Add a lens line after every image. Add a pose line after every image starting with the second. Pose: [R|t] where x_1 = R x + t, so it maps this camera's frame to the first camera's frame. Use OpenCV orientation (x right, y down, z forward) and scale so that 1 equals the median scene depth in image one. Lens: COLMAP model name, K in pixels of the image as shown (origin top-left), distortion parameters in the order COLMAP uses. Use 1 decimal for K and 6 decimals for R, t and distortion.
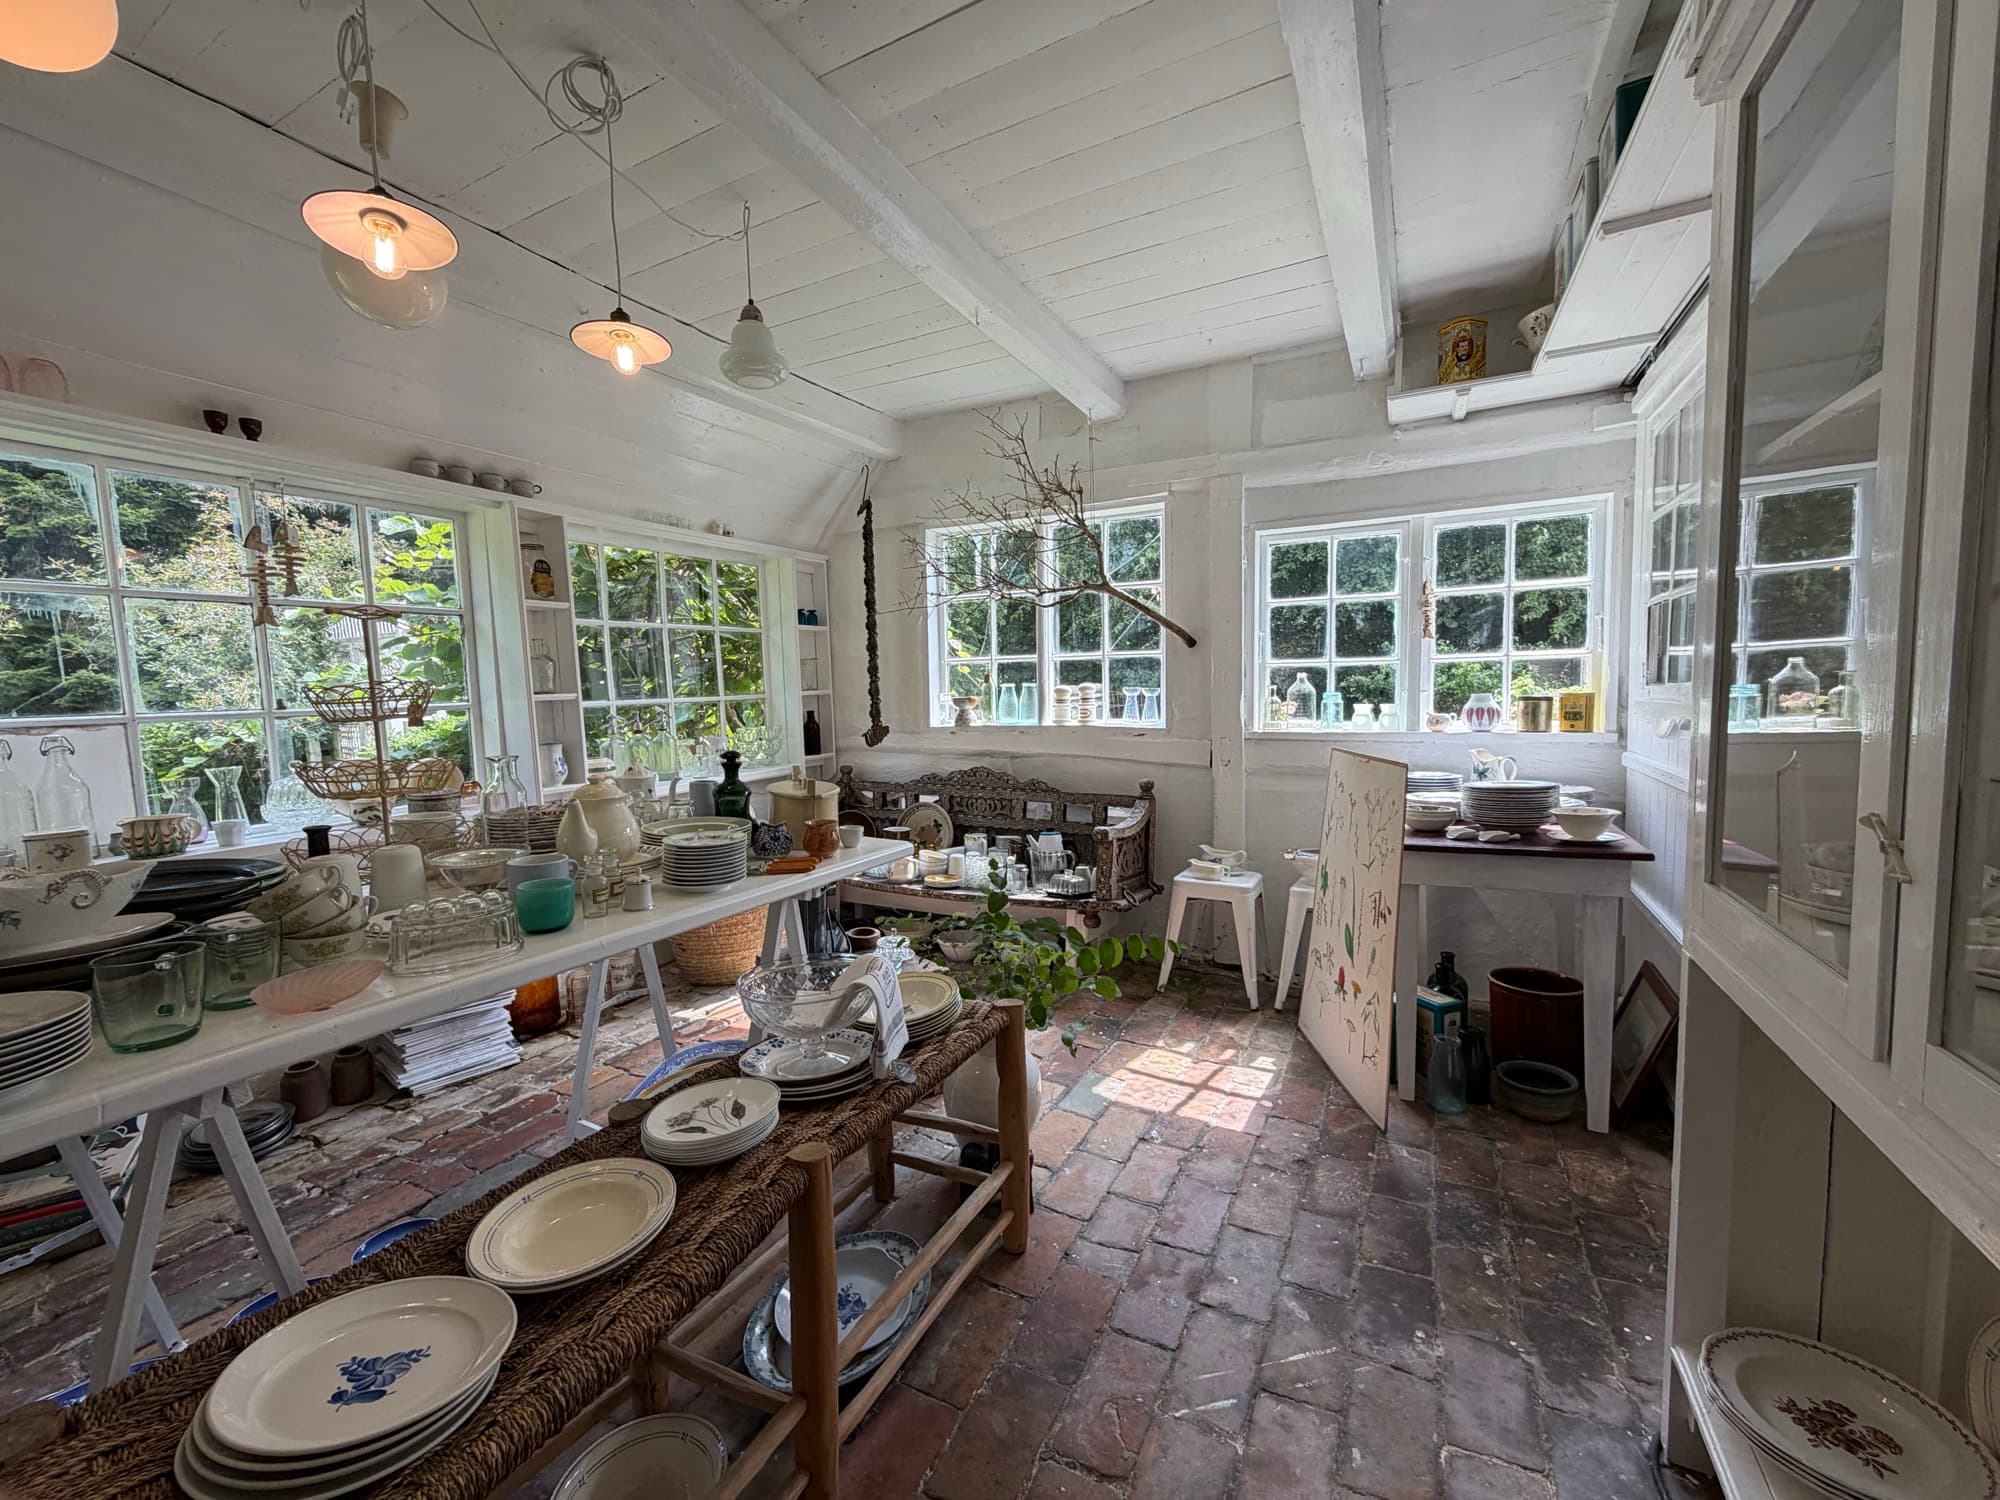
lens RADIAL K [[796.2, 0, 995.4], [0, 796.2, 751.3], [0, 0, 1]] dist [0.000225, 0.000689]
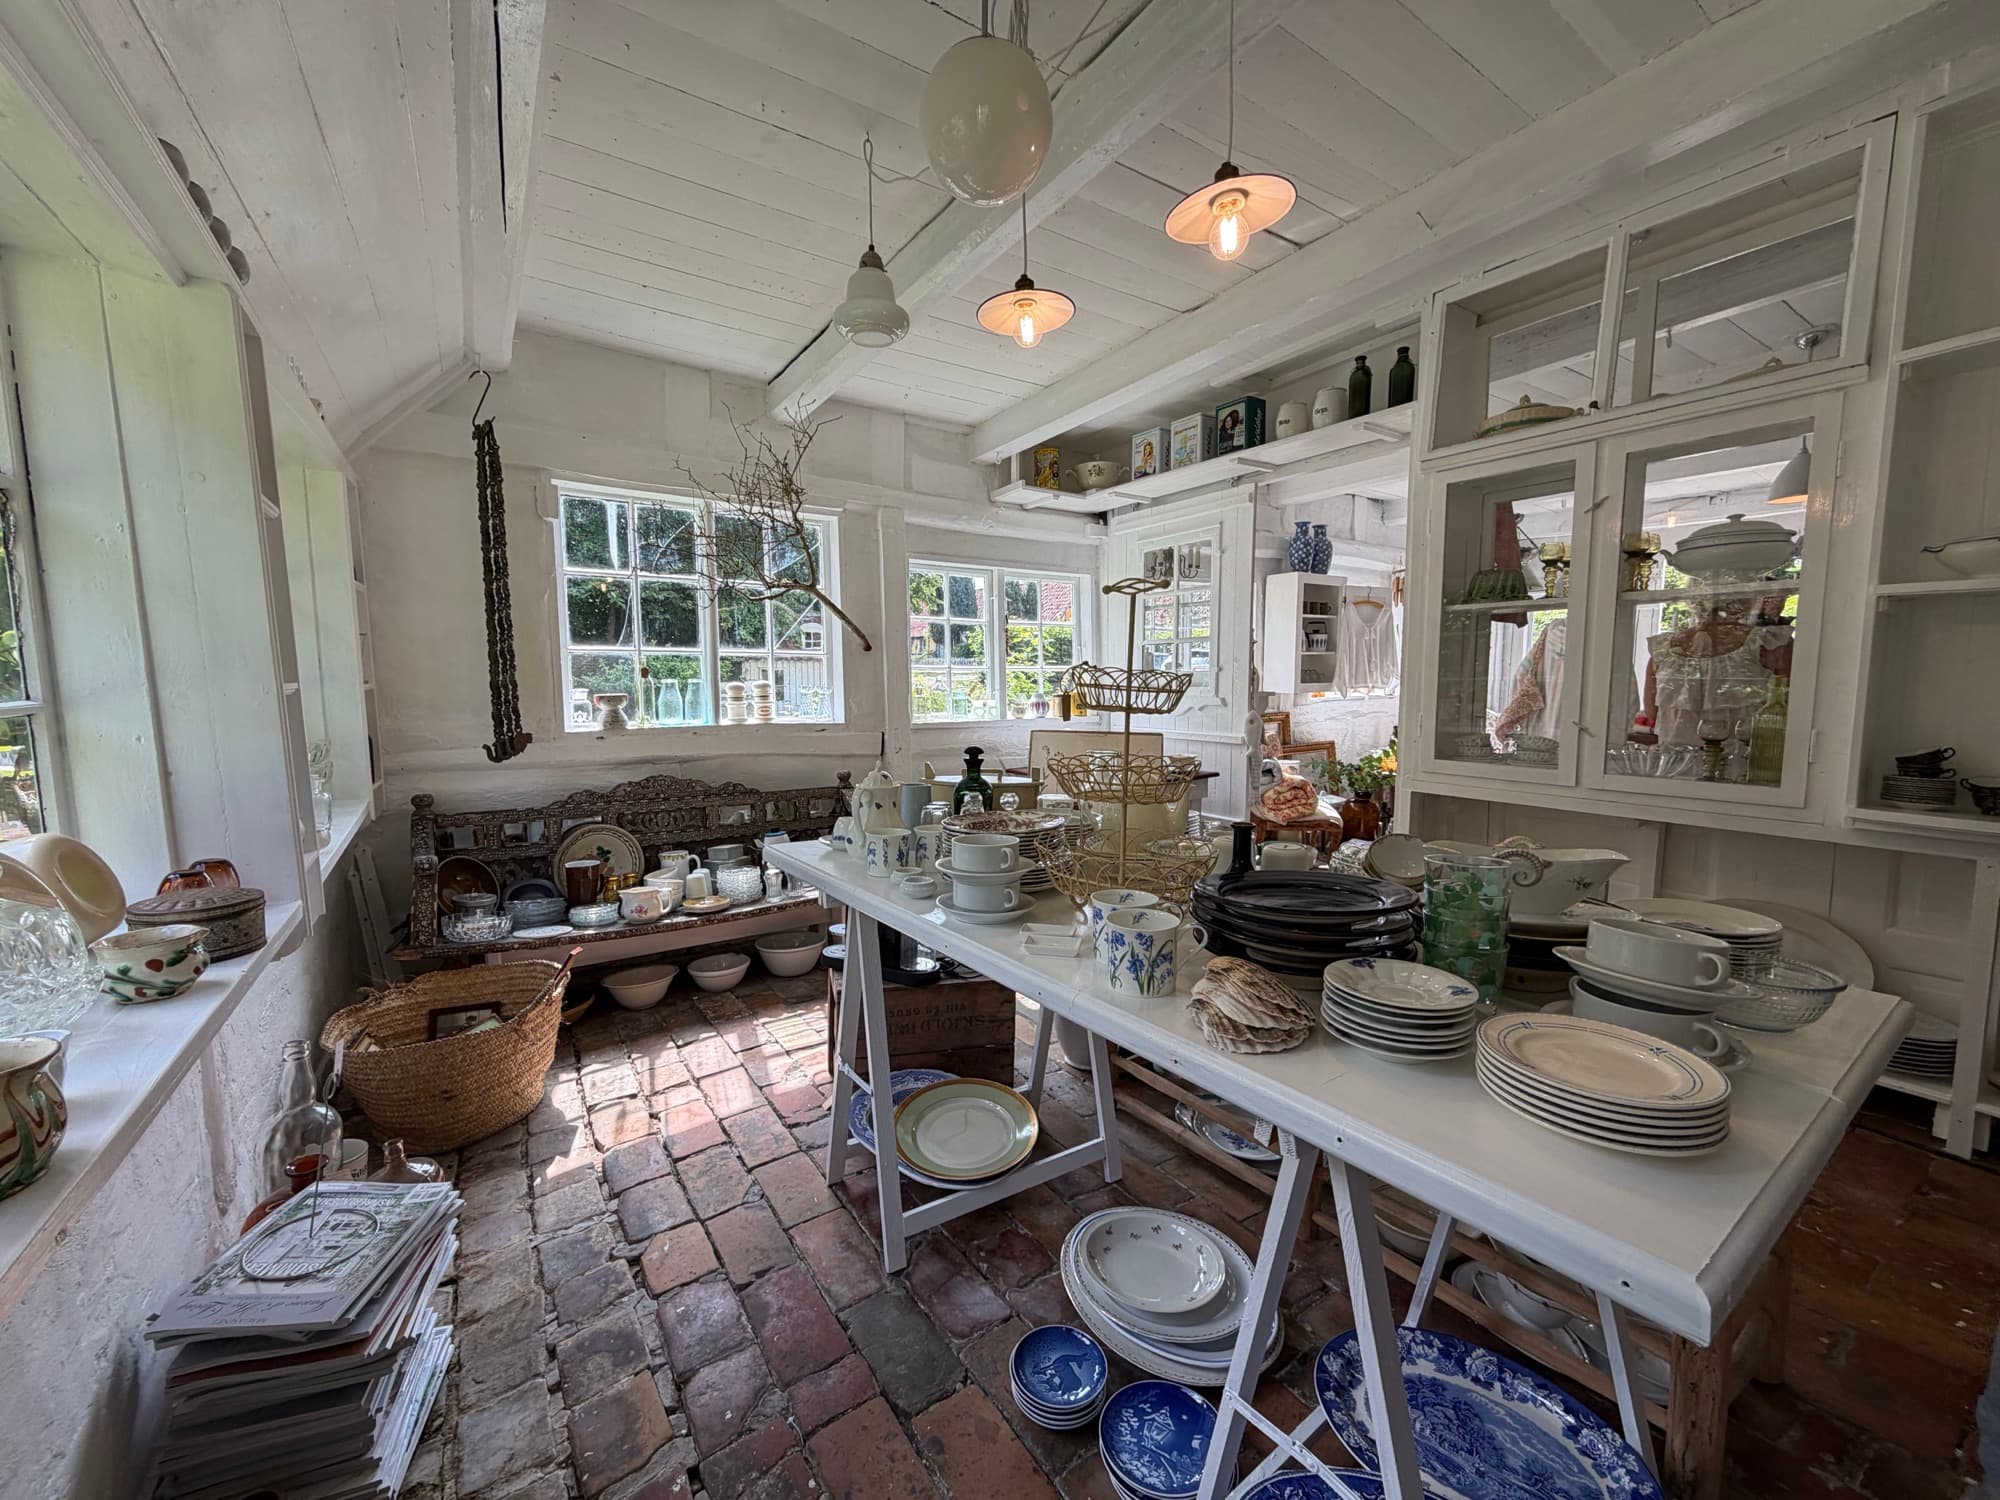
lens RADIAL K [[796.2, 0, 995.4], [0, 796.2, 751.3], [0, 0, 1]] dist [0.000225, 0.000689]
pose [[0.481829, -0.058920, 0.874282, -0.615077], [0.062222, 0.997519, 0.032934, -0.012609], [-0.874054, 0.038531, 0.484299, 0.272392]]
